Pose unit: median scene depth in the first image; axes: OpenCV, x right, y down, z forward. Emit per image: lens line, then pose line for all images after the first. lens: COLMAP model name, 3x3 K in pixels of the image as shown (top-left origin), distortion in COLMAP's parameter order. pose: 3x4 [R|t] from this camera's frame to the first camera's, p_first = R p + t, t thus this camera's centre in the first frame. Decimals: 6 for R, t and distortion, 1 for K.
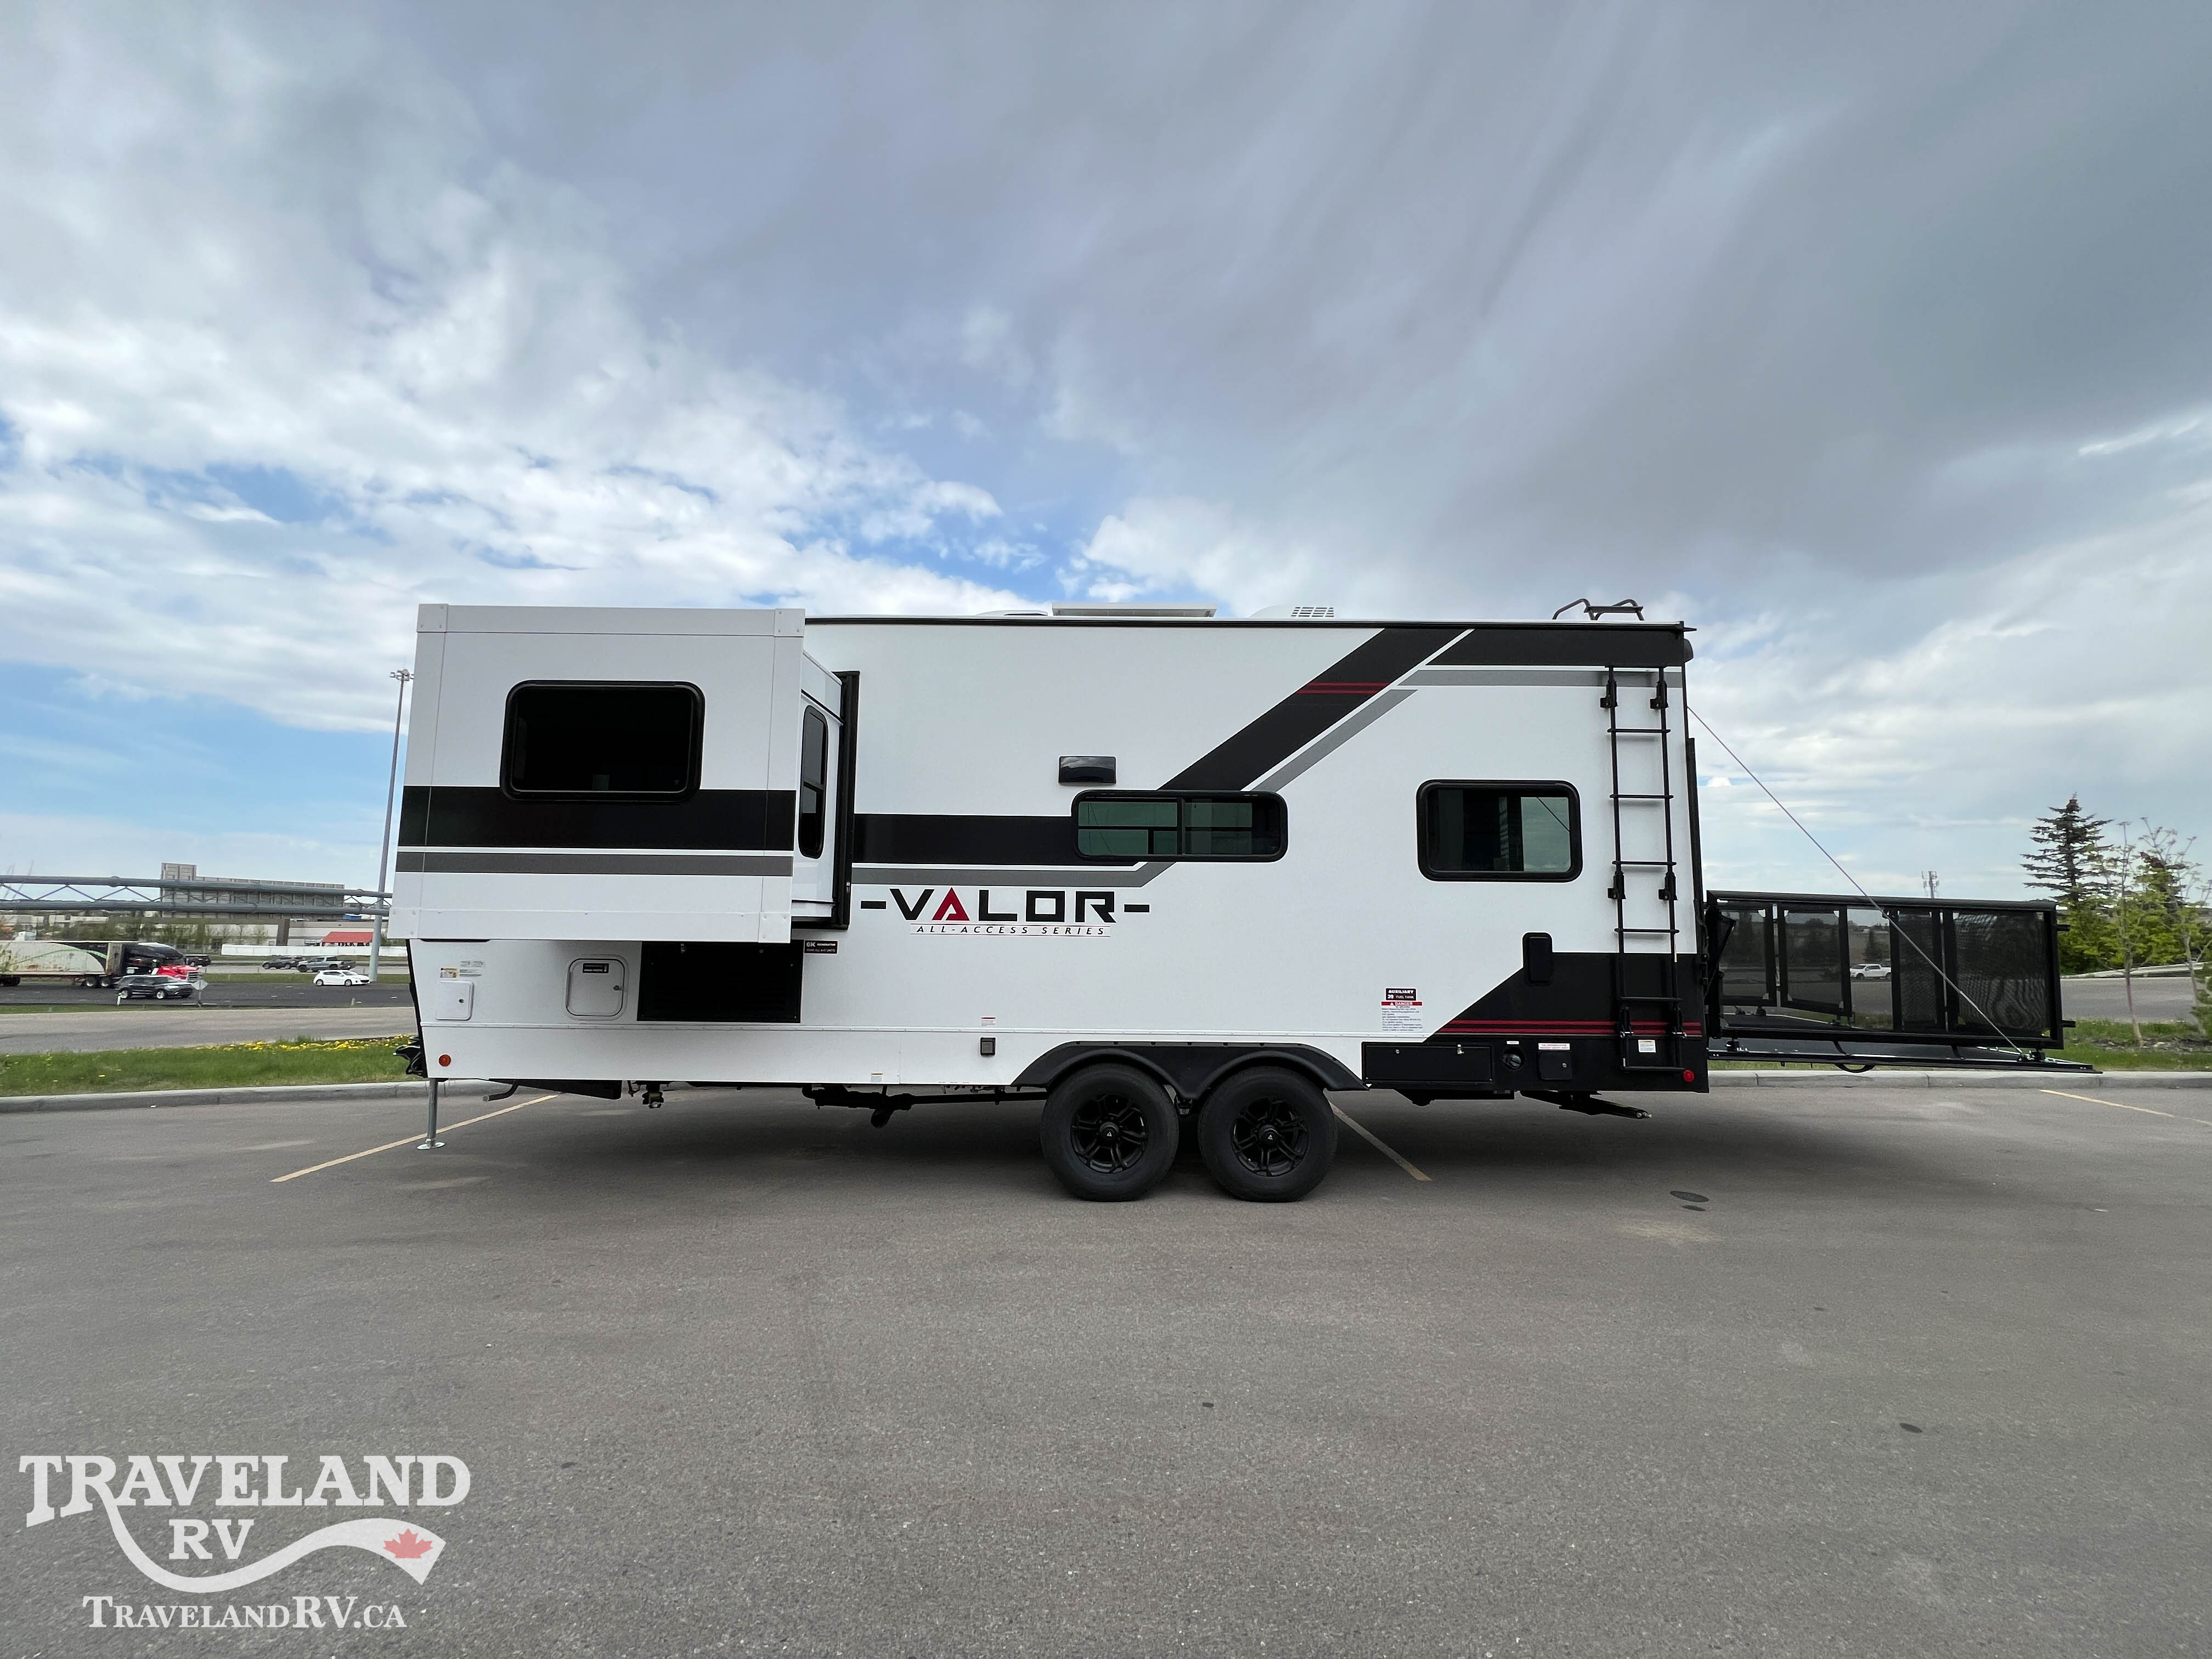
lens RADIAL K [[891.9, 0, 1066.5], [0, 891.9, 810.1], [0, 0, 1]] dist [-0.000745, -0.000193]
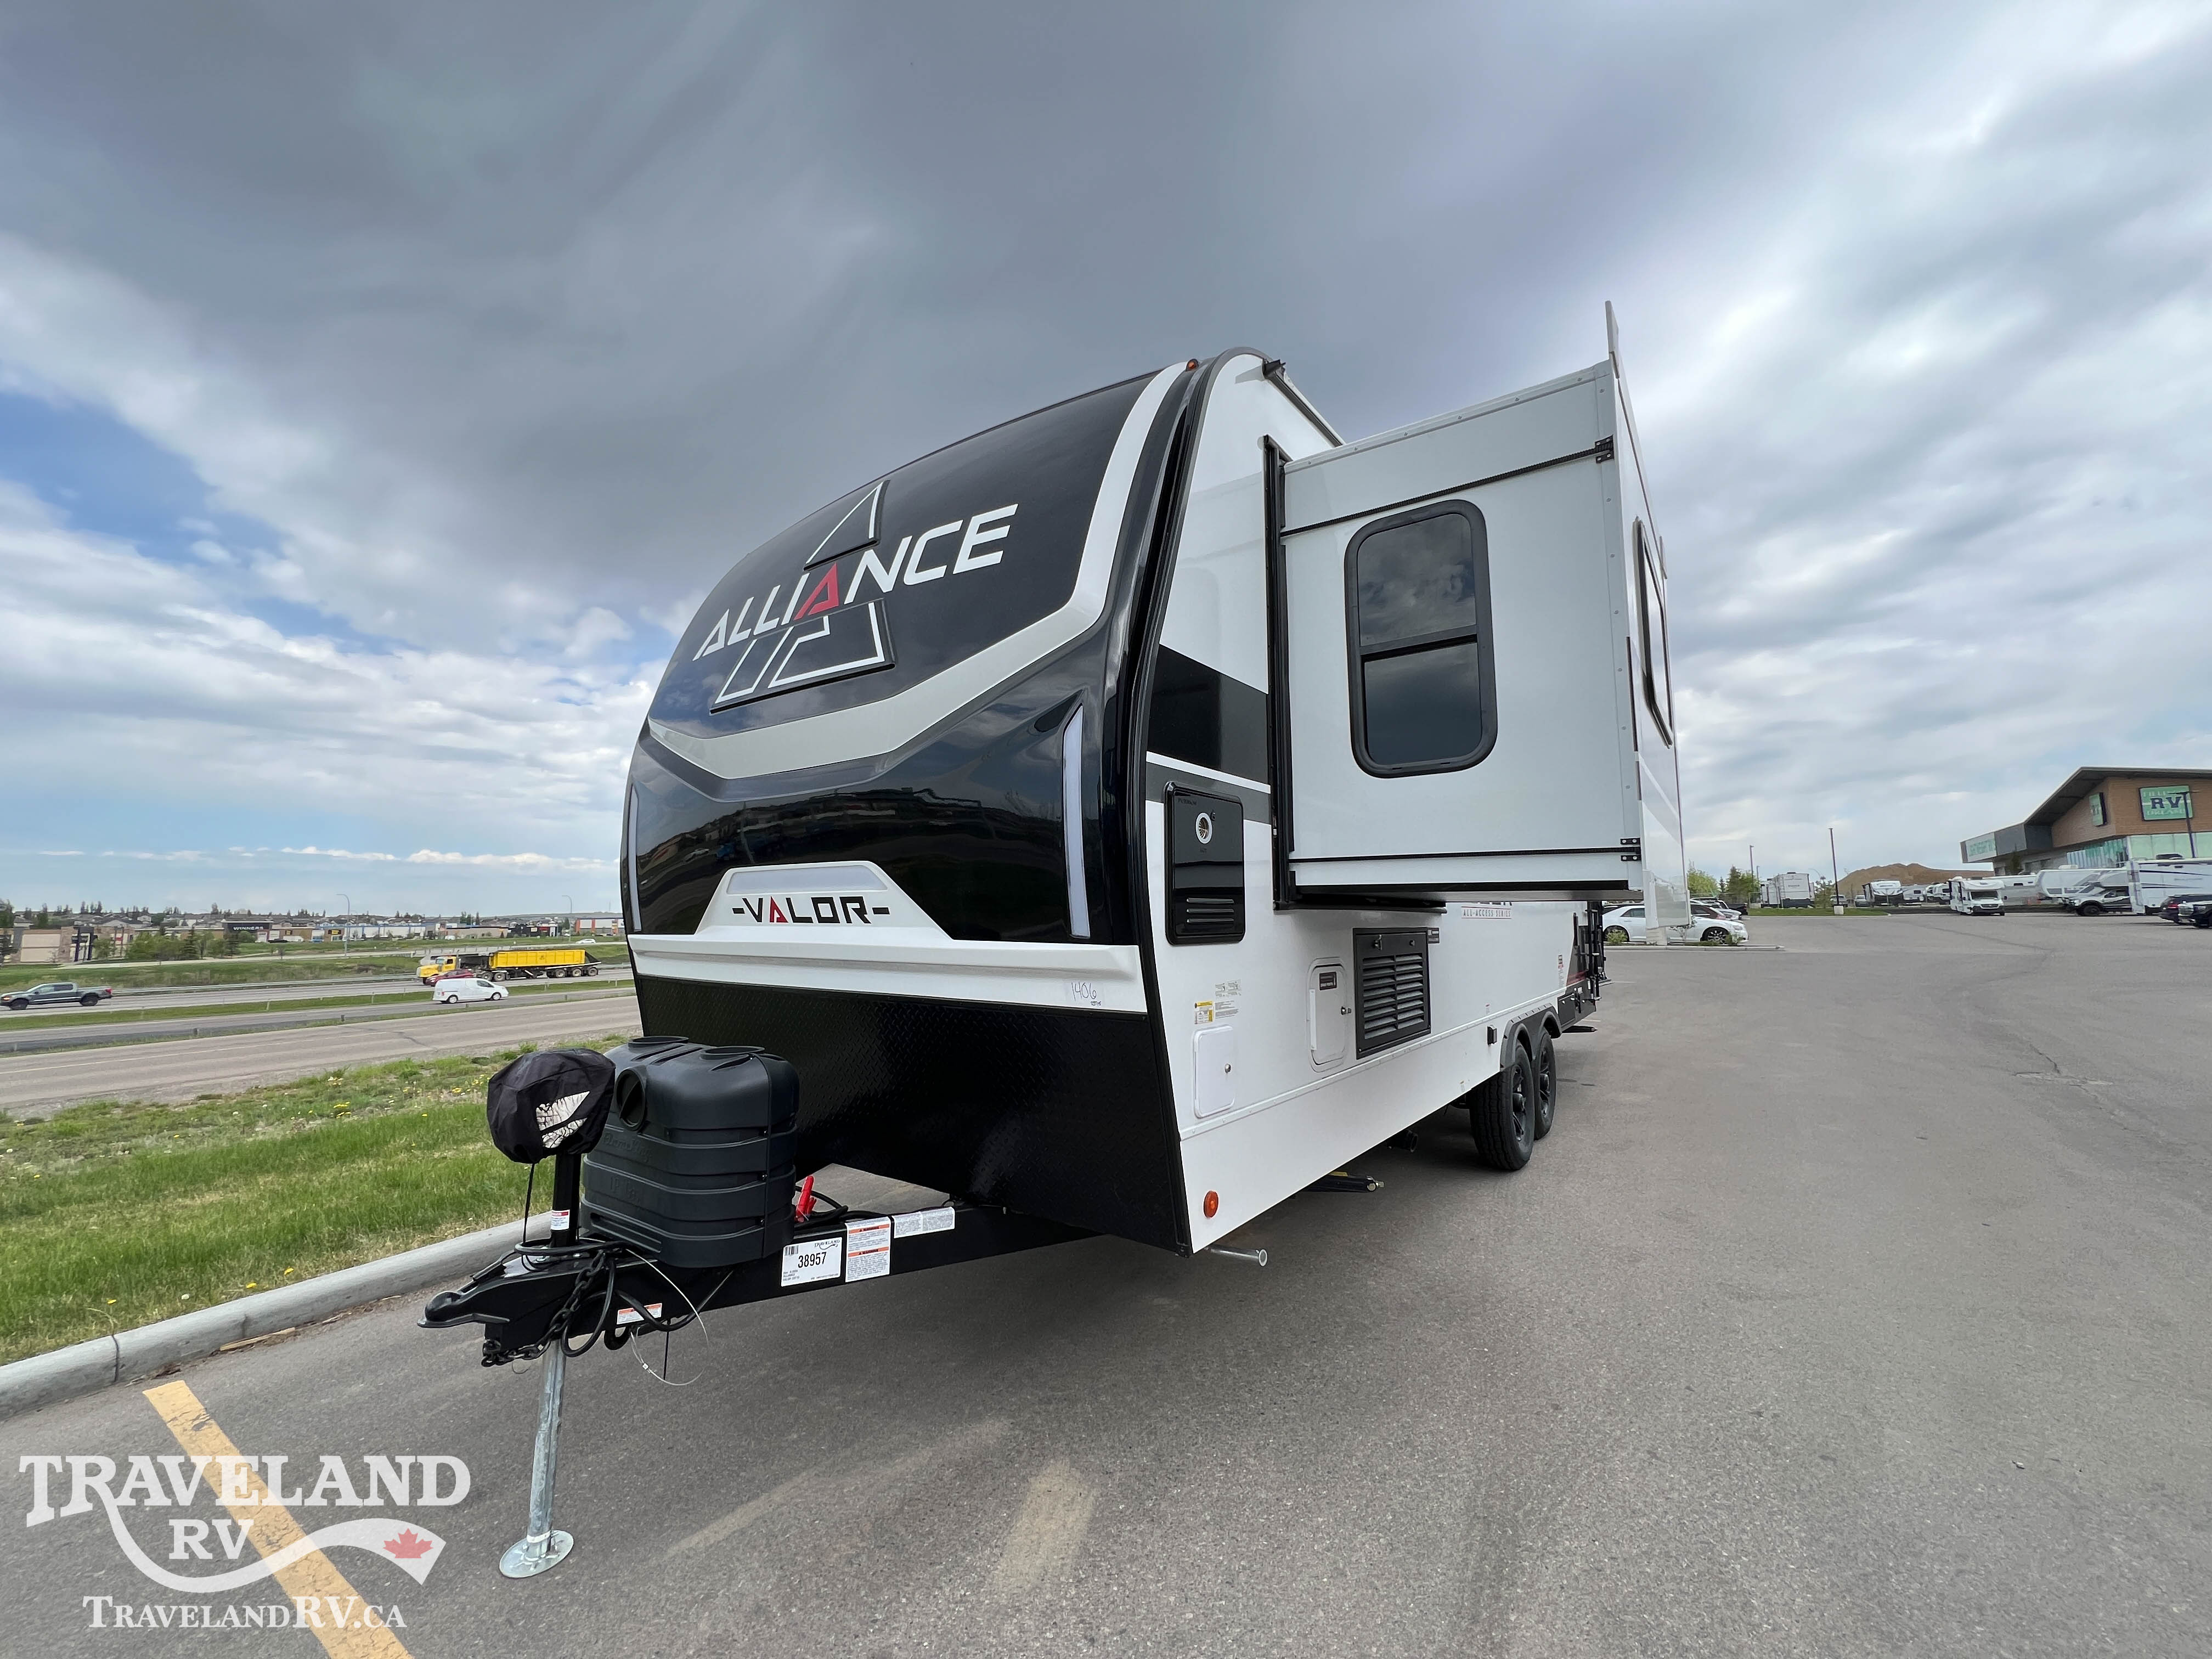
lens RADIAL K [[890.5, 0, 1106.0], [0, 890.5, 829.5], [0, 0, 1]] dist [-0.000990, -0.000711]
pose [[0.585855, 0.069275, 0.807449, -0.415579], [-0.073359, 0.996783, -0.032293, 0.040541], [-0.807089, -0.040315, 0.589052, 0.293286]]
